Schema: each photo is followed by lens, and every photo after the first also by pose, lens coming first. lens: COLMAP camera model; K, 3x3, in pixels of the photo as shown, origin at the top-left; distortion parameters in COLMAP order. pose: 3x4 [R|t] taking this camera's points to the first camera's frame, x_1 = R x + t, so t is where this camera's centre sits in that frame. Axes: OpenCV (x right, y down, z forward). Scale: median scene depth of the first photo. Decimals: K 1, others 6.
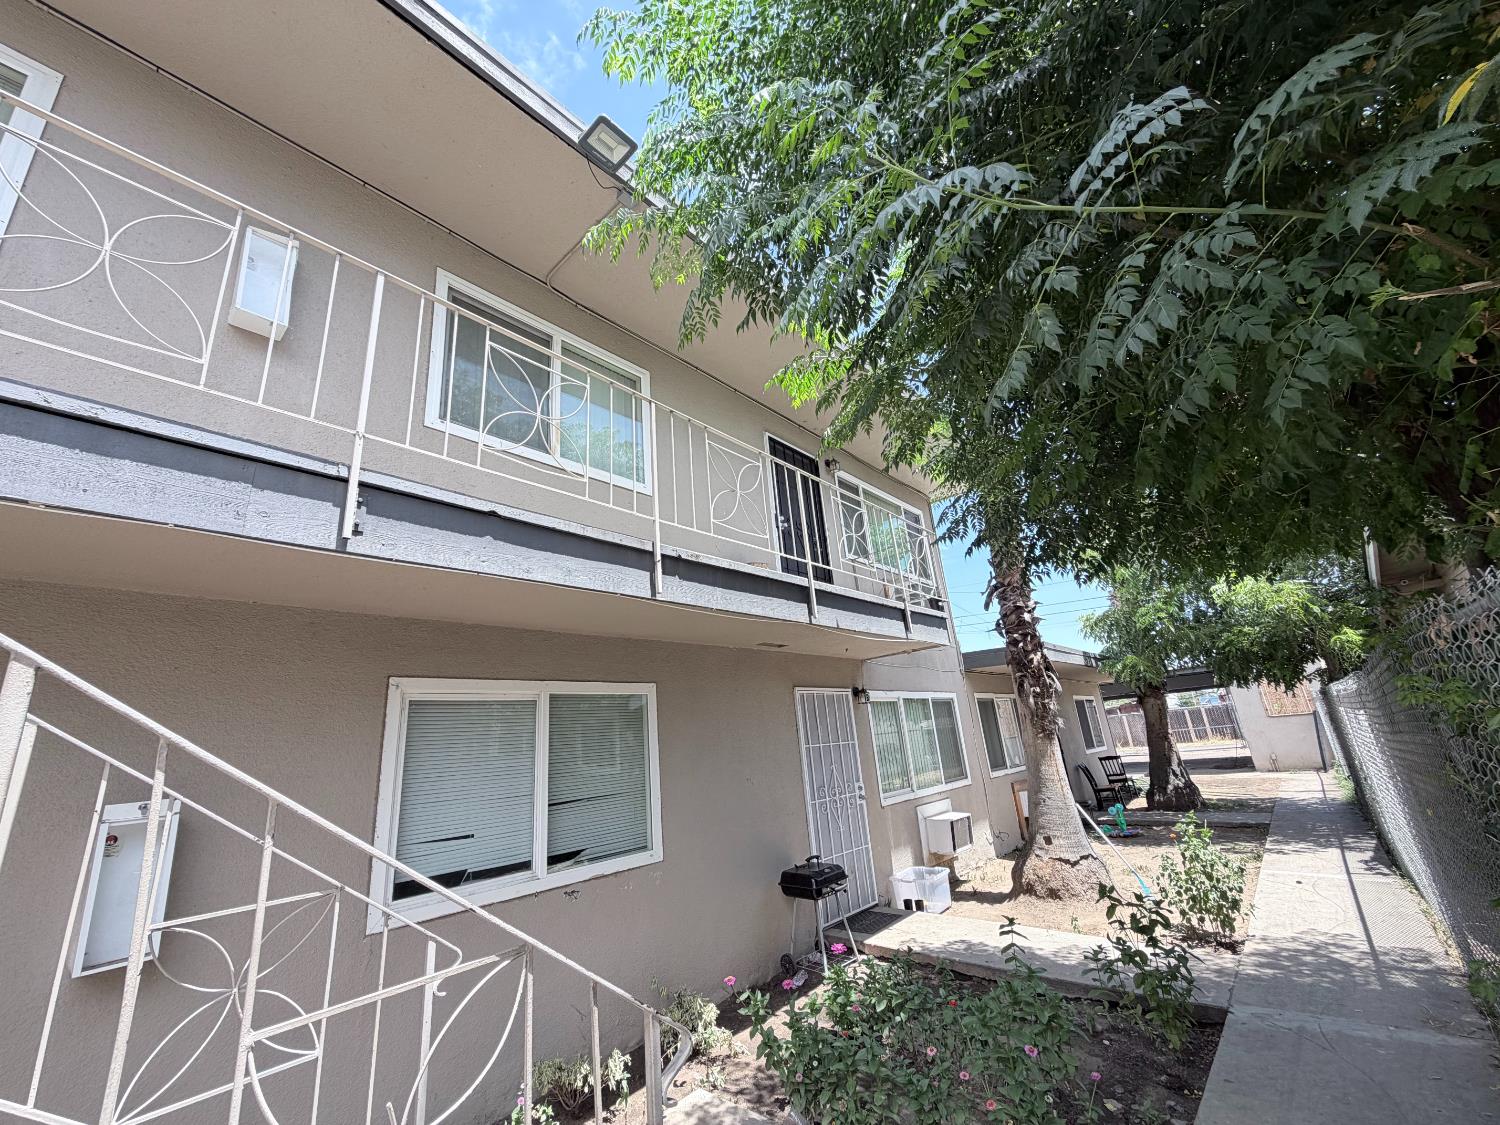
lens RADIAL K [[590.3, 0, 750.0], [0, 590.3, 562.5], [0, 0, 1]] dist [-0.000588, 0.000707]
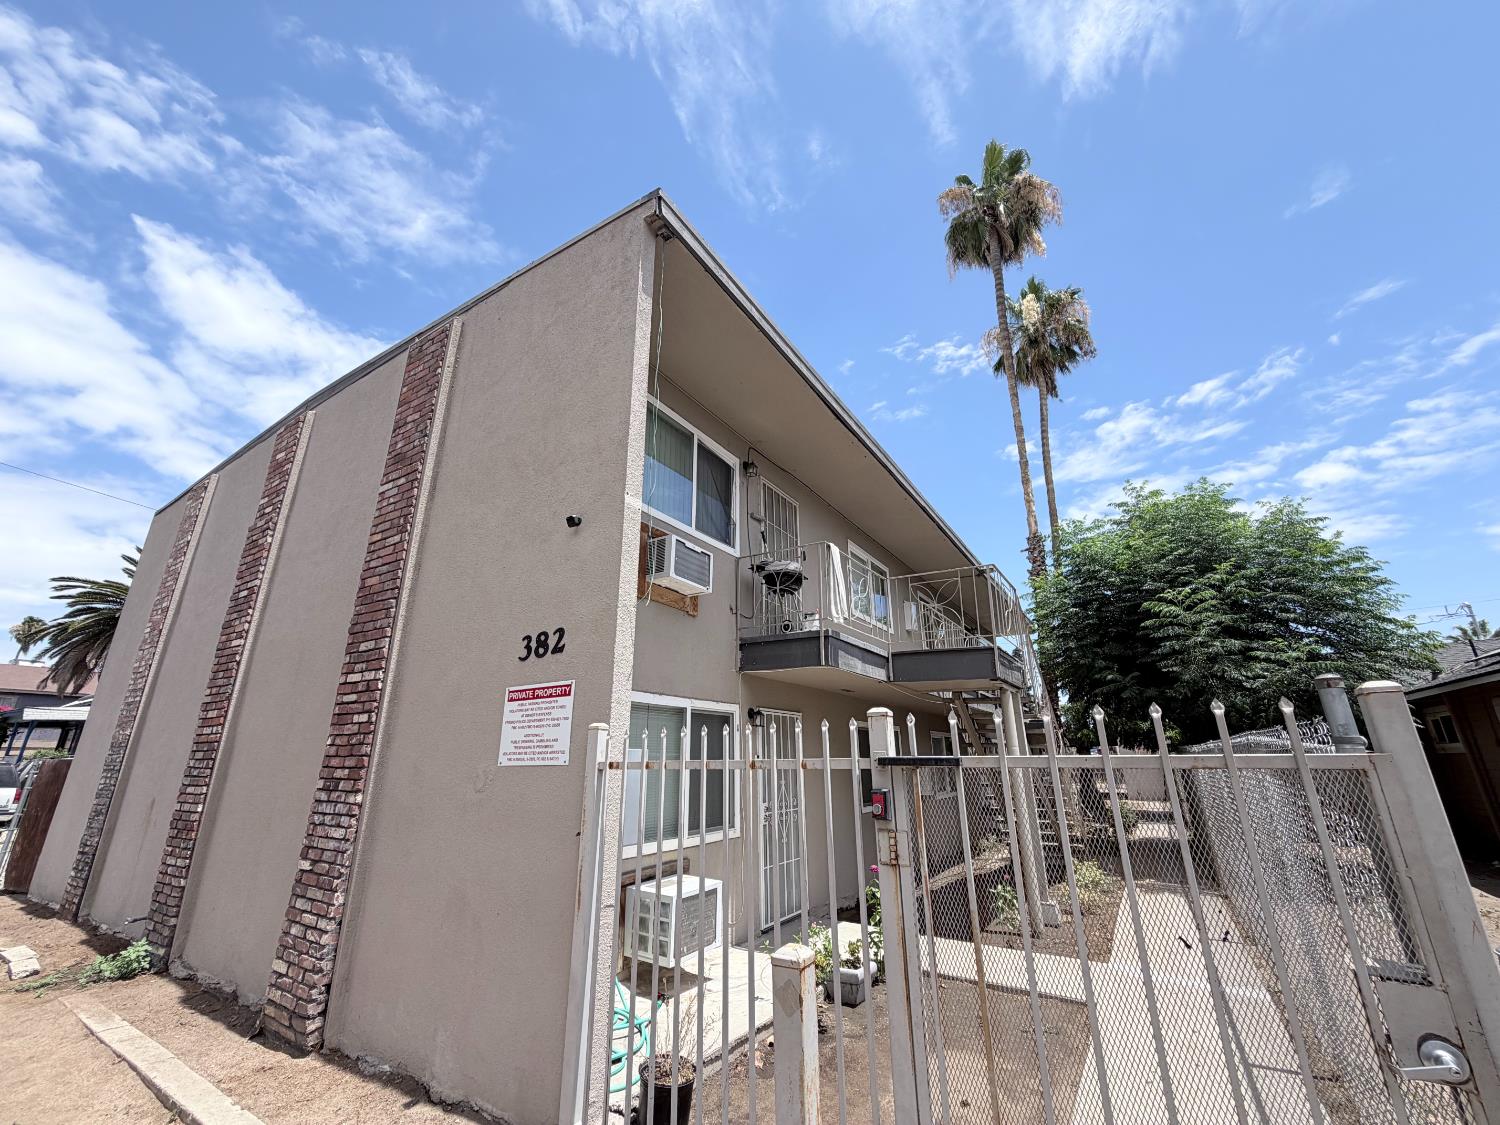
lens RADIAL K [[590.3, 0, 750.0], [0, 590.3, 562.5], [0, 0, 1]] dist [-0.000588, 0.000707]
pose [[0.982688, 0.133939, 0.128005, -0.678814], [-0.130362, 0.990814, -0.035965, -0.153608], [-0.131646, 0.018656, 0.991121, -0.714607]]
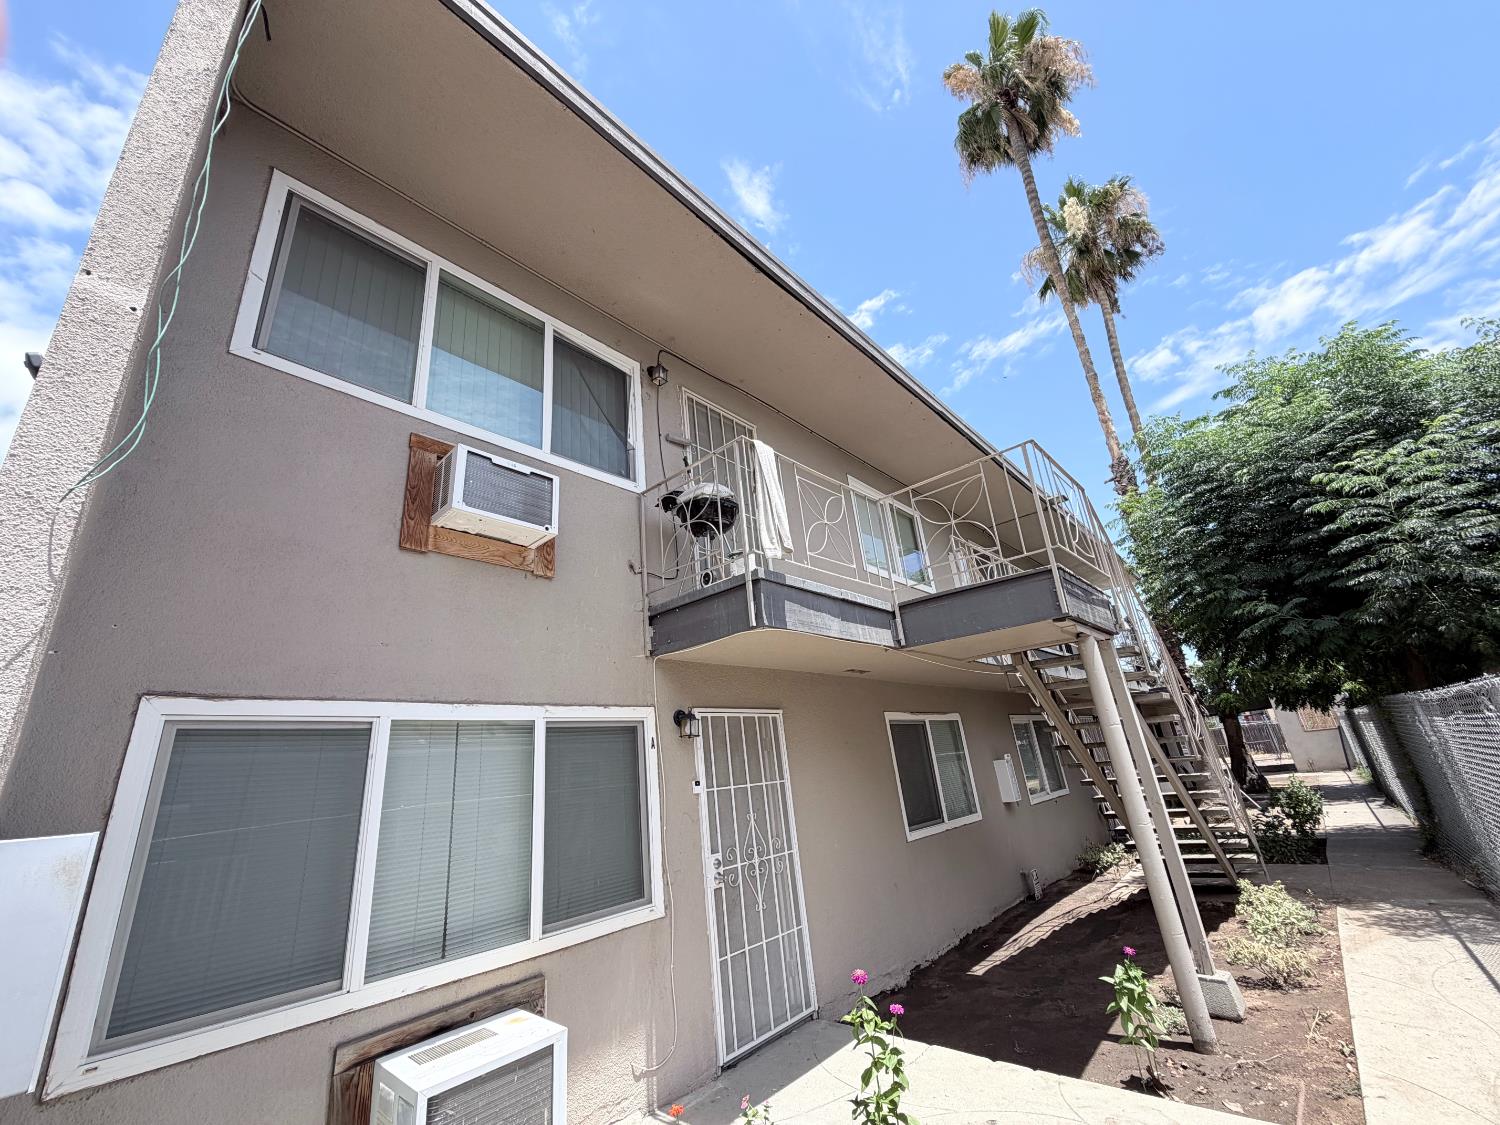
lens RADIAL K [[590.3, 0, 750.0], [0, 590.3, 562.5], [0, 0, 1]] dist [-0.000588, 0.000707]
pose [[0.999937, -0.010264, -0.004624, -0.539570], [0.010041, 0.998902, -0.045770, -0.111807], [0.005089, 0.045720, 0.998941, -0.529295]]
